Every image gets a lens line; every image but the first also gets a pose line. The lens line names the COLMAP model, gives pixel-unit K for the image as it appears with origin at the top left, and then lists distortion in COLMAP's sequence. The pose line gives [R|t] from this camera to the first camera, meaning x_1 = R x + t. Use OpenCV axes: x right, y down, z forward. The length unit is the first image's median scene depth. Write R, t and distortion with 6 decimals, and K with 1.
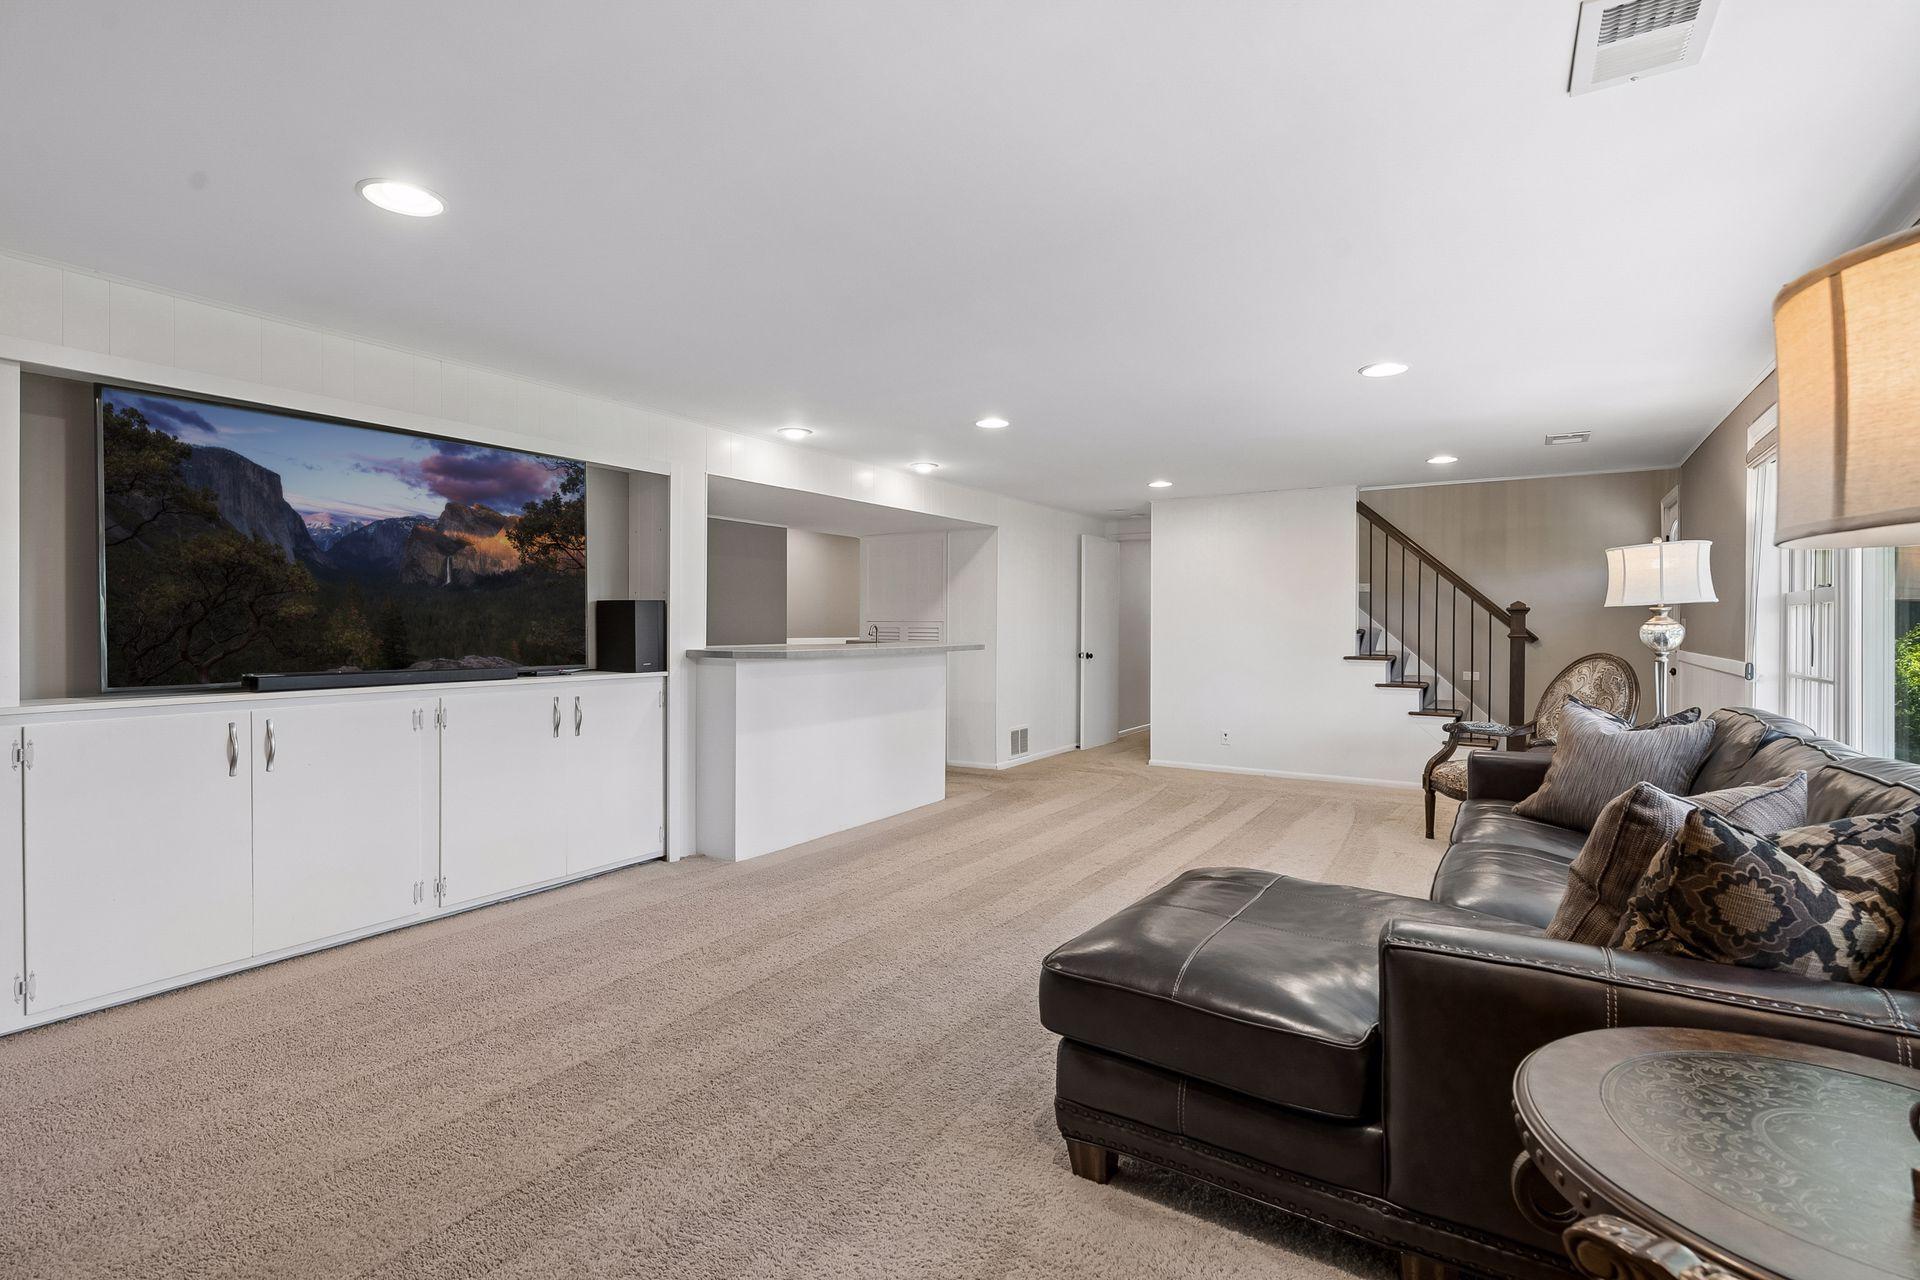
lens RADIAL K [[874.6, 0, 956.3], [0, 874.6, 616.9], [0, 0, 1]] dist [-0.002781, -0.000993]
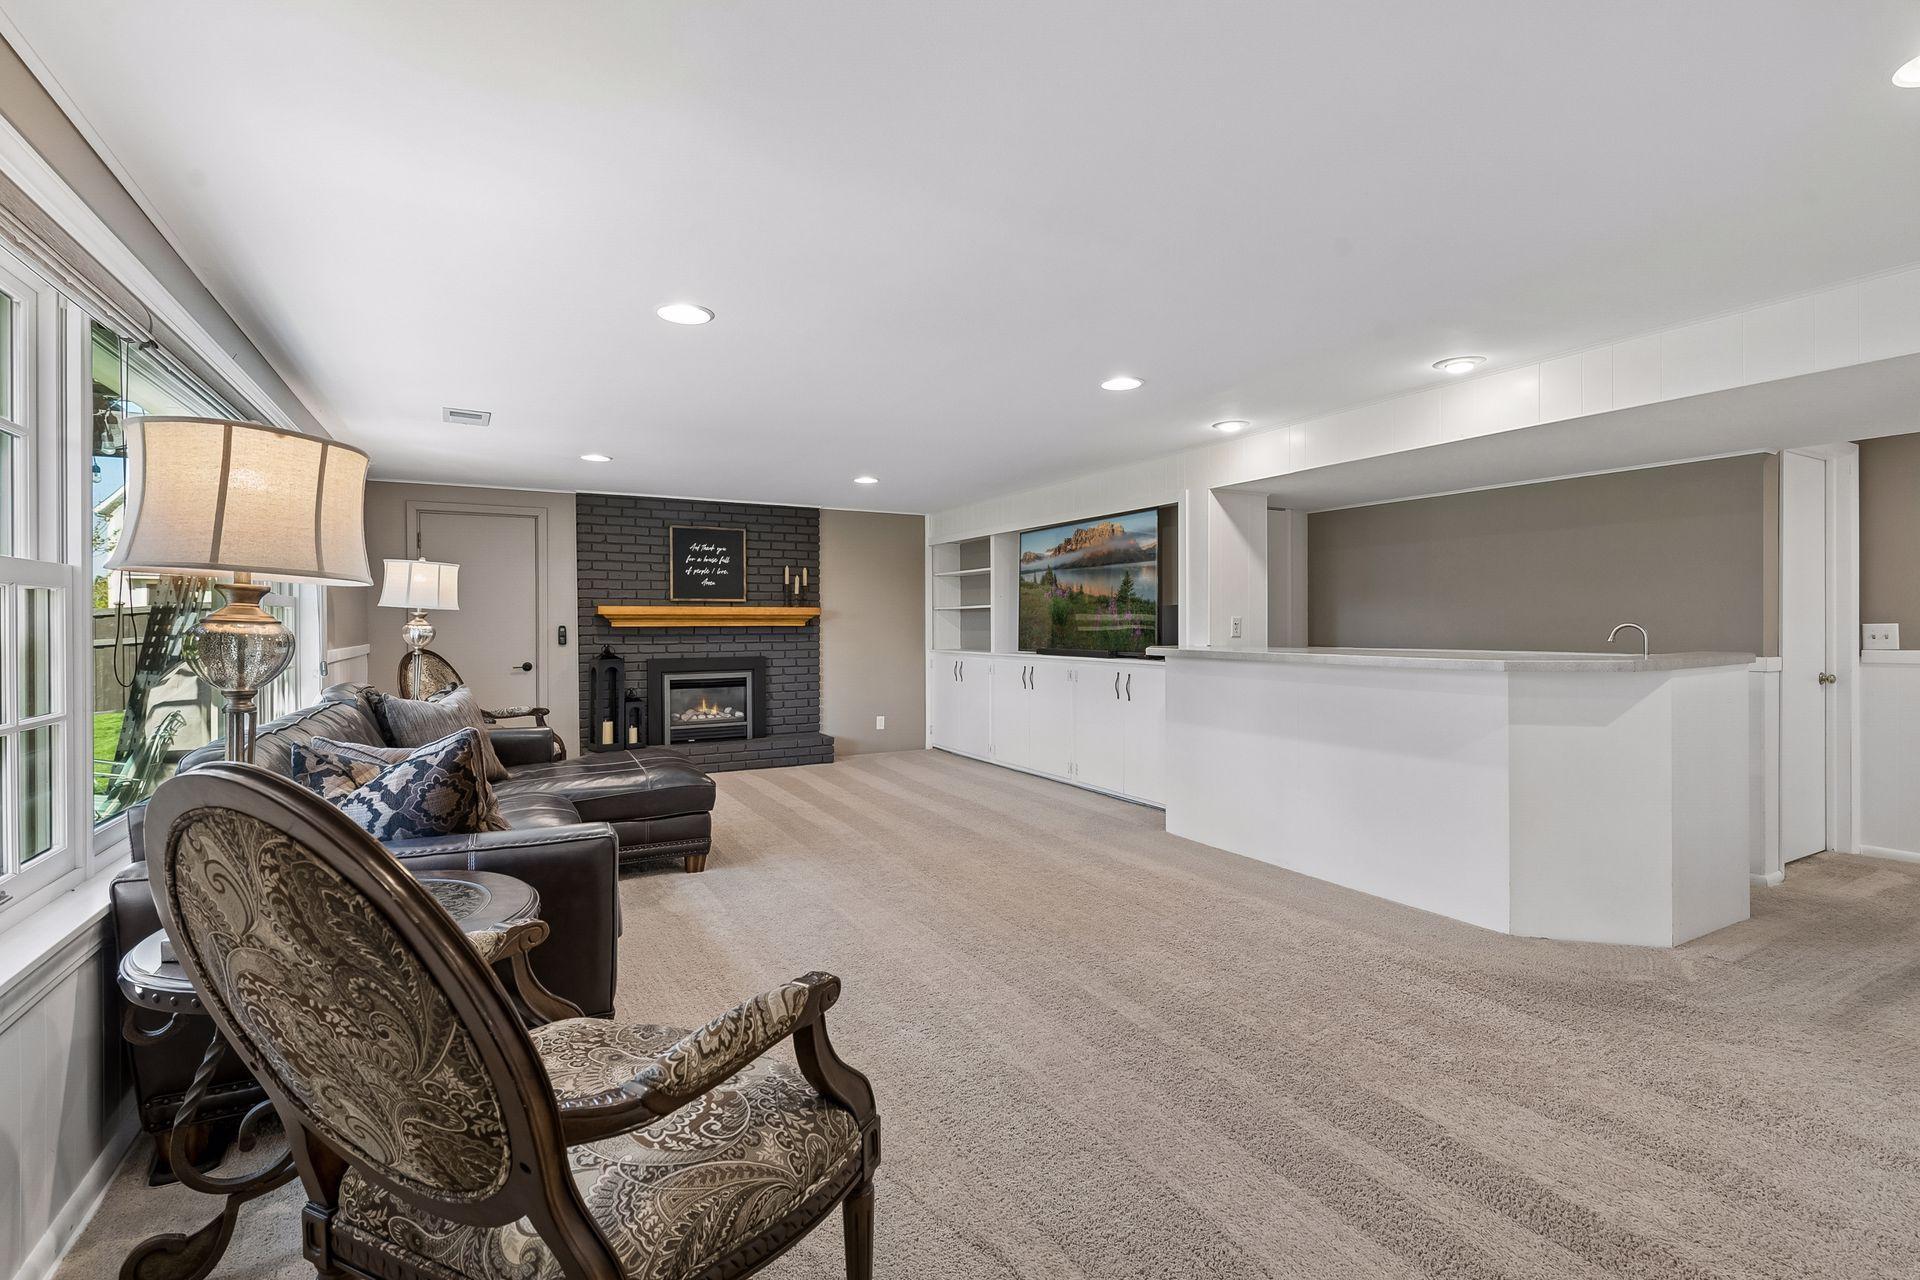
lens RADIAL K [[874.6, 0, 956.3], [0, 874.6, 616.9], [0, 0, 1]] dist [-0.002781, -0.000993]
pose [[-0.489177, -0.007520, -0.872152, 1.021085], [0.007055, 0.999896, -0.012579, 0.013887], [0.872156, -0.012306, -0.489074, 1.533949]]
